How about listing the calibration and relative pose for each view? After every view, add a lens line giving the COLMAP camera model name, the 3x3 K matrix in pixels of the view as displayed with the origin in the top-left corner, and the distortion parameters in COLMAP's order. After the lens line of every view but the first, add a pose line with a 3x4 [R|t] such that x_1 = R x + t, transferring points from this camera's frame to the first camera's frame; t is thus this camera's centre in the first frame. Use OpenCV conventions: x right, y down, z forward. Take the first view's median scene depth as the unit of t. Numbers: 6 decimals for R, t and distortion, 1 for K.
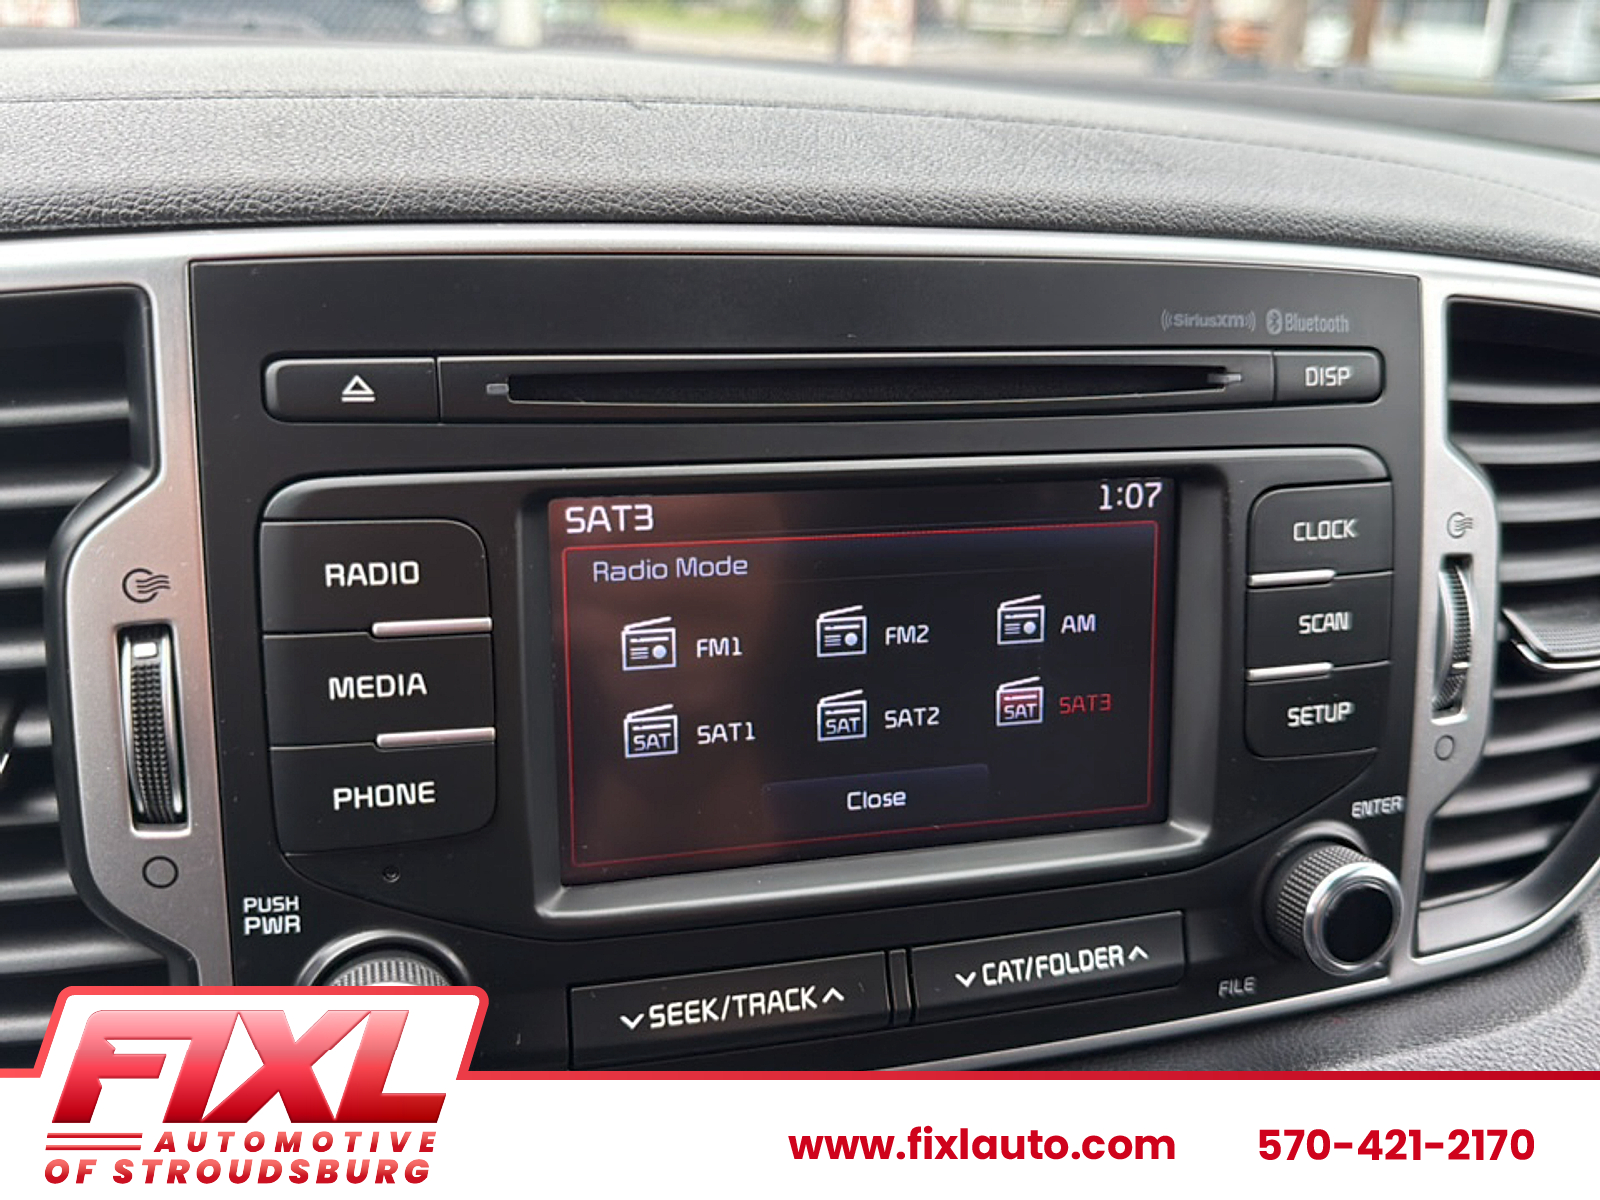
lens RADIAL K [[1485.4, 0, 790.9], [0, 1485.4, 600.8], [0, 0, 1]] dist [0.166654, -0.498130]
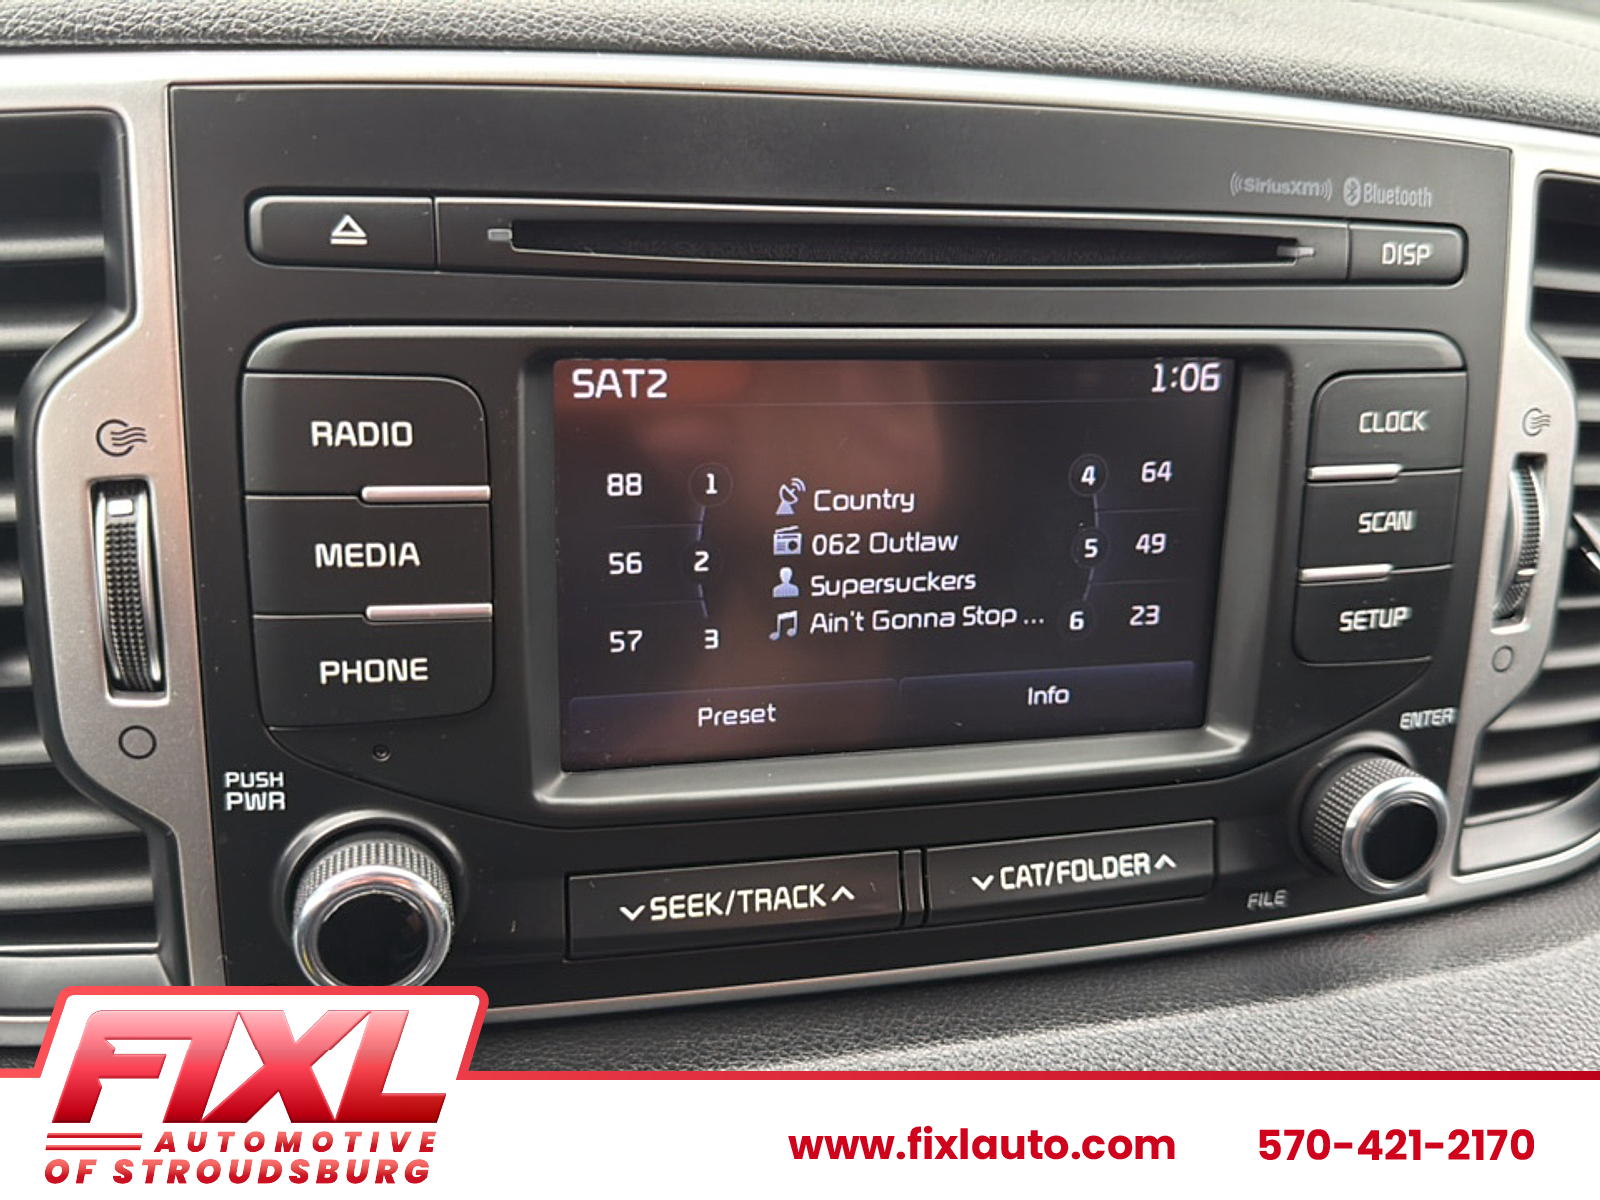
lens RADIAL K [[1485.4, 0, 790.9], [0, 1485.4, 600.8], [0, 0, 1]] dist [0.166654, -0.498130]
pose [[0.999170, 0.035977, -0.019100, 0.006640], [-0.034321, 0.996130, 0.080915, 0.000642], [0.021937, -0.080192, 0.996538, 0.065072]]
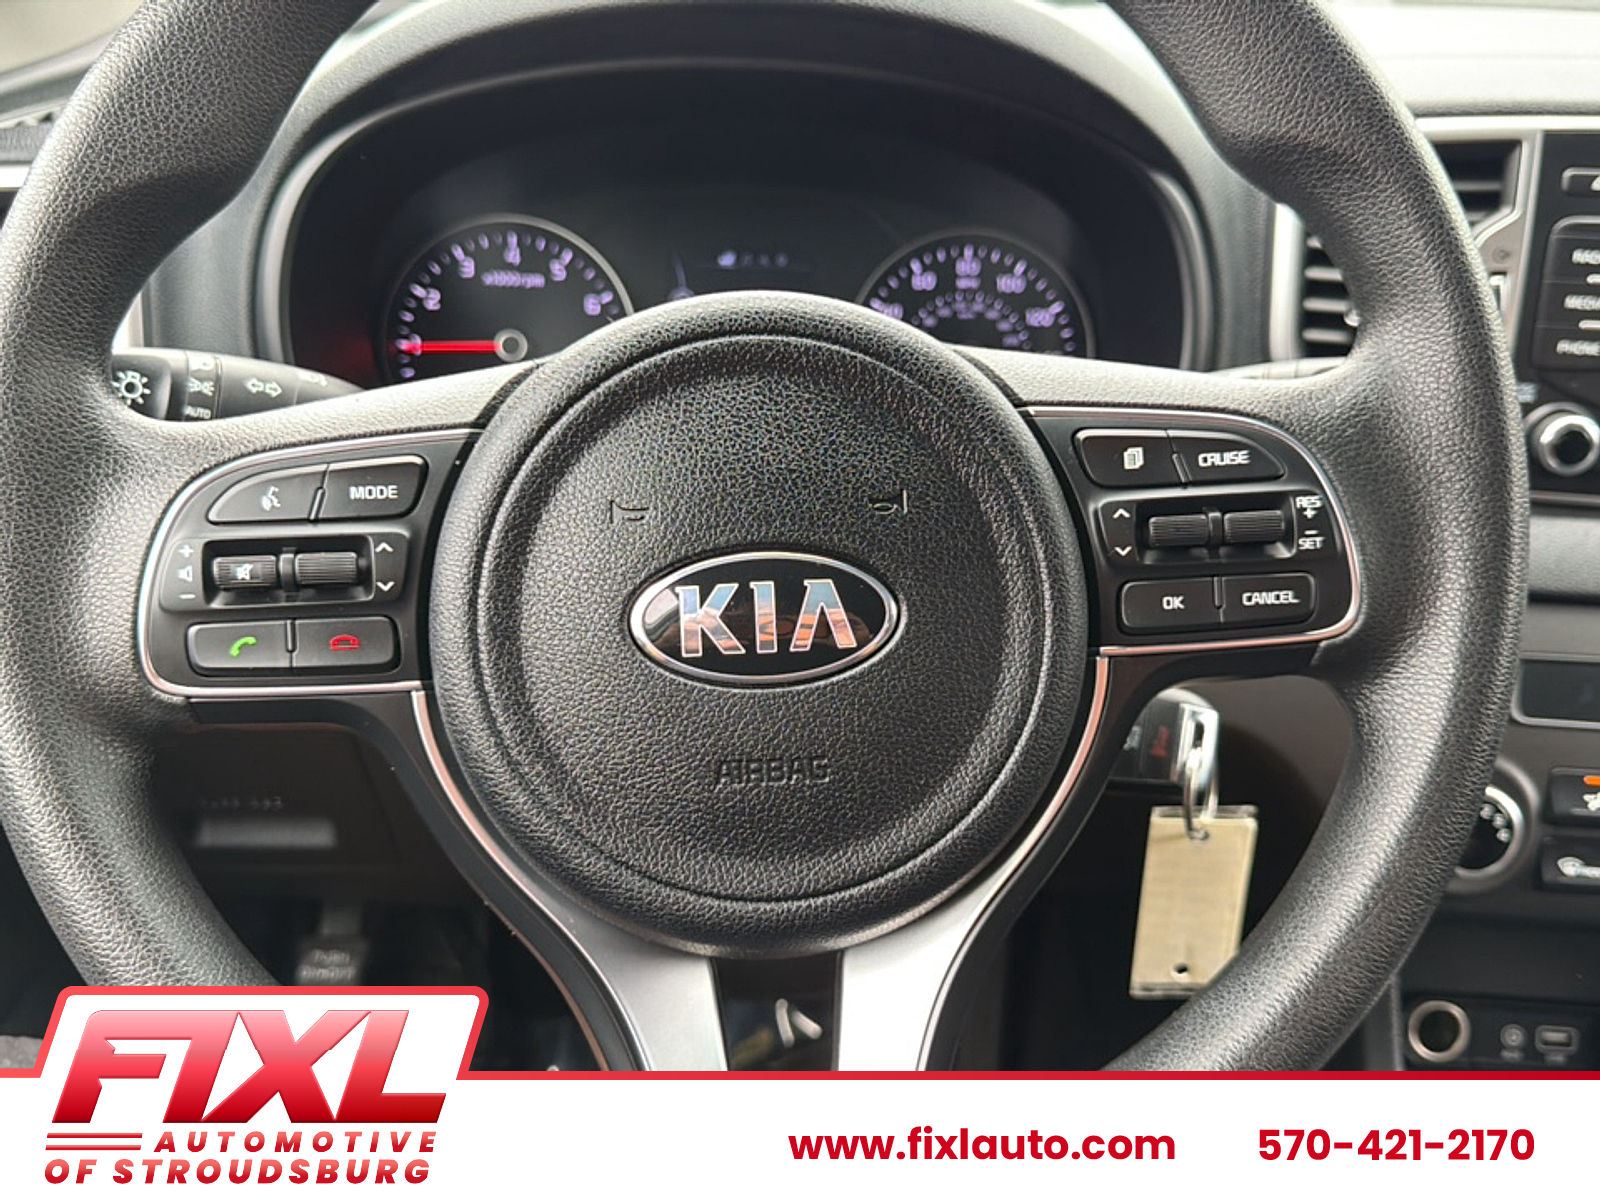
lens RADIAL K [[1448.0, 0, 800.0], [0, 1448.0, 600.0], [0, 0, 1]] dist [0.168610, -0.449737]
pose [[0.940254, 0.132082, -0.313810, -0.618787], [-0.104989, 0.989249, 0.101801, 0.399593], [0.323883, -0.062773, 0.944013, -1.617822]]
